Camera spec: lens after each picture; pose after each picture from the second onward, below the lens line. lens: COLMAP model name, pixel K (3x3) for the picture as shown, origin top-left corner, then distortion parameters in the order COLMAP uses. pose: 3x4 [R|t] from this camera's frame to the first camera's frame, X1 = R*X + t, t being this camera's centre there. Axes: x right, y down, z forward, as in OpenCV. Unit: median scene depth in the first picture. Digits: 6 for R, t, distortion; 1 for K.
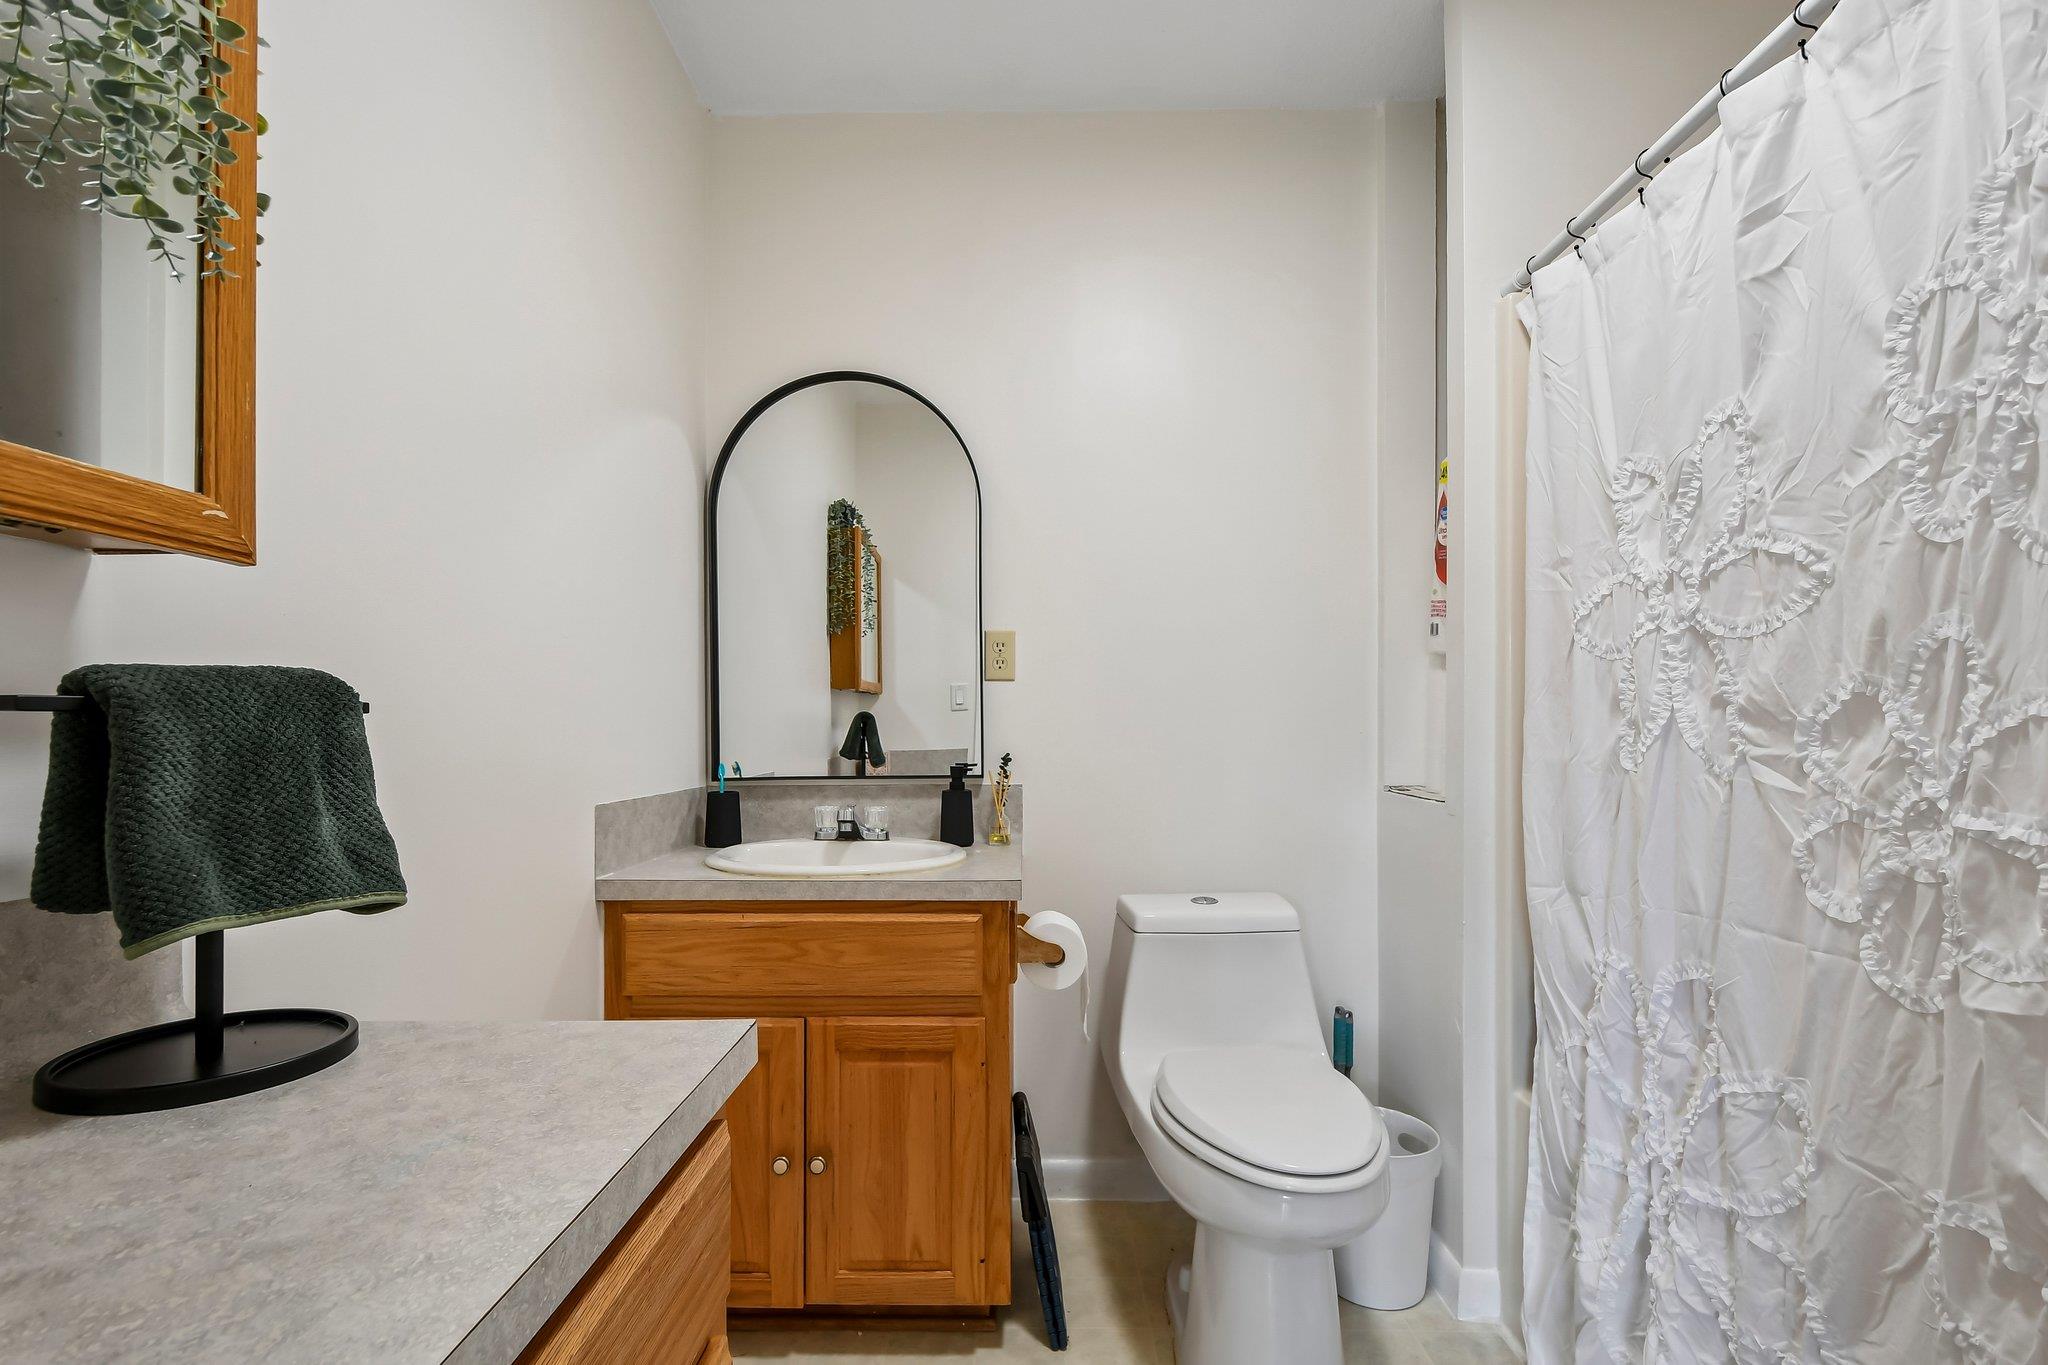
lens RADIAL K [[931.8, 0, 1002.0], [0, 931.8, 734.8], [0, 0, 1]] dist [0.003127, -0.004219]
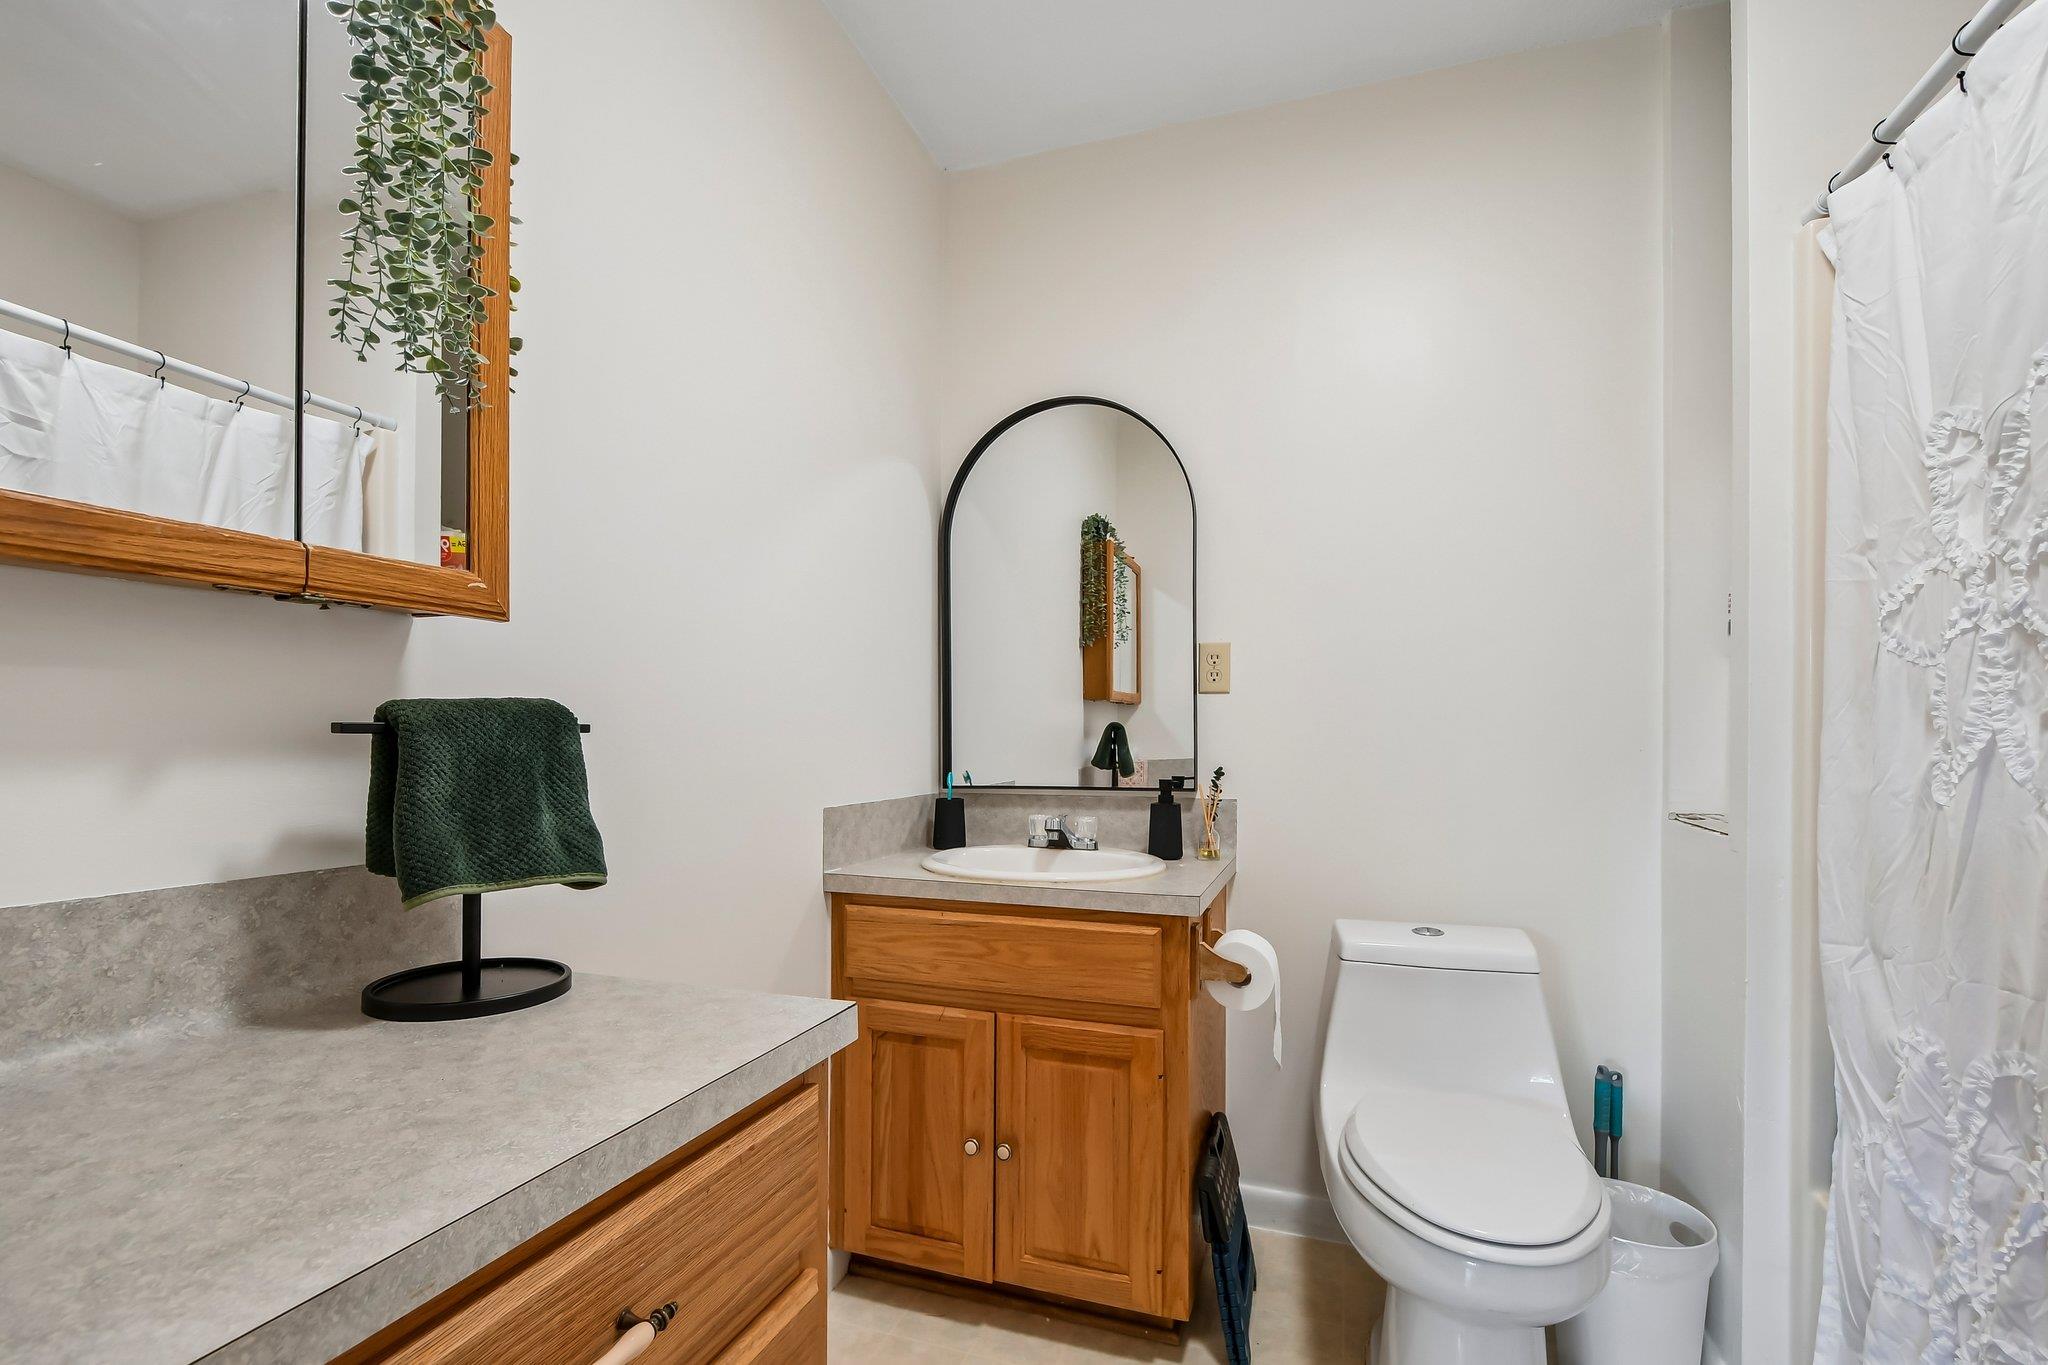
lens RADIAL K [[931.8, 0, 982.6], [0, 931.8, 744.1], [0, 0, 1]] dist [0.003127, -0.004219]
pose [[0.944445, 0.009154, -0.328542, 0.135048], [-0.008572, 0.999958, 0.003220, -0.008459], [0.328558, -0.000224, 0.944484, -0.015203]]
